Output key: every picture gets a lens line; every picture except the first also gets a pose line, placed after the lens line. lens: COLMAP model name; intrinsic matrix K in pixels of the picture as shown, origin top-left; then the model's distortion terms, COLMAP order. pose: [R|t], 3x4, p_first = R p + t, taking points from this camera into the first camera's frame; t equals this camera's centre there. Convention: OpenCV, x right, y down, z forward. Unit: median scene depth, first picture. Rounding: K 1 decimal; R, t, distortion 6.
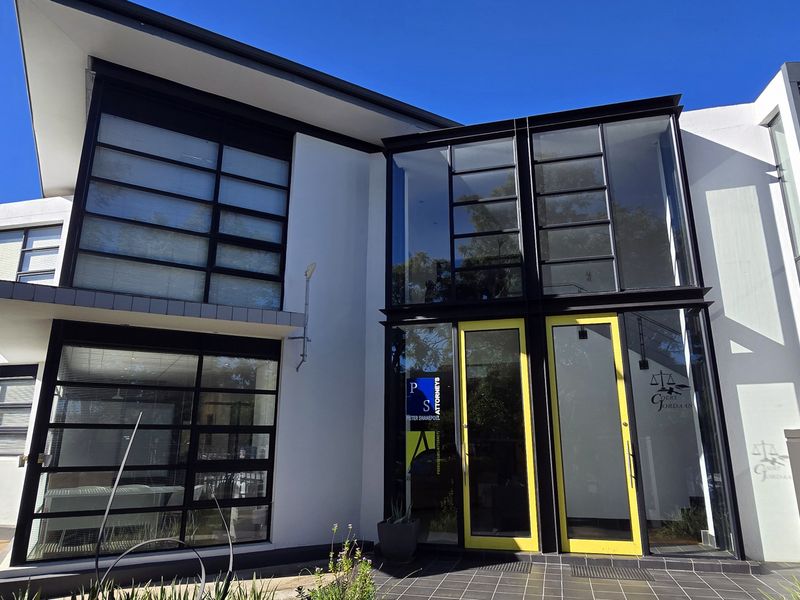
lens RADIAL K [[535.1, 0, 400.0], [0, 535.1, 300.0], [0, 0, 1]] dist [-0.002968, -0.004353]
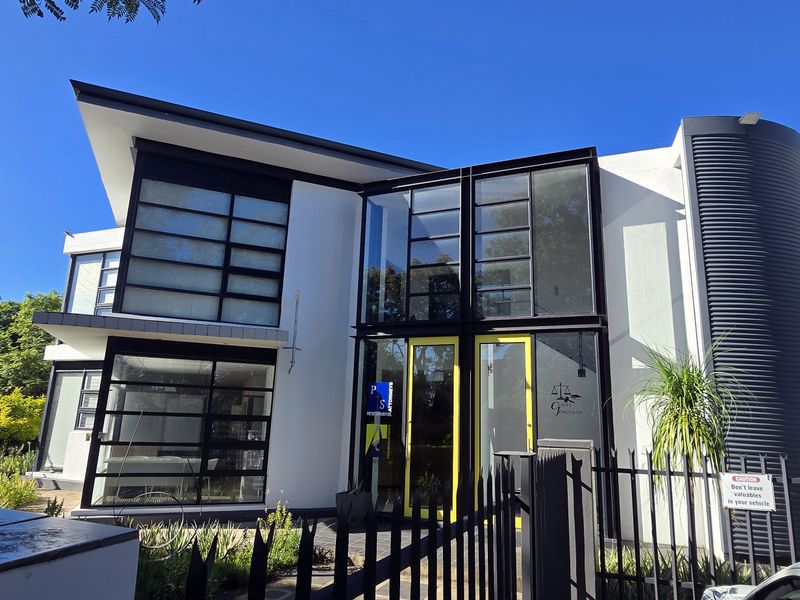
lens RADIAL K [[535.1, 0, 400.0], [0, 535.1, 300.0], [0, 0, 1]] dist [-0.002968, -0.004353]
pose [[0.988839, -0.000250, -0.148987, 0.268102], [0.005293, 0.999426, 0.033451, -0.086997], [0.148893, -0.033867, 0.988273, -0.224101]]
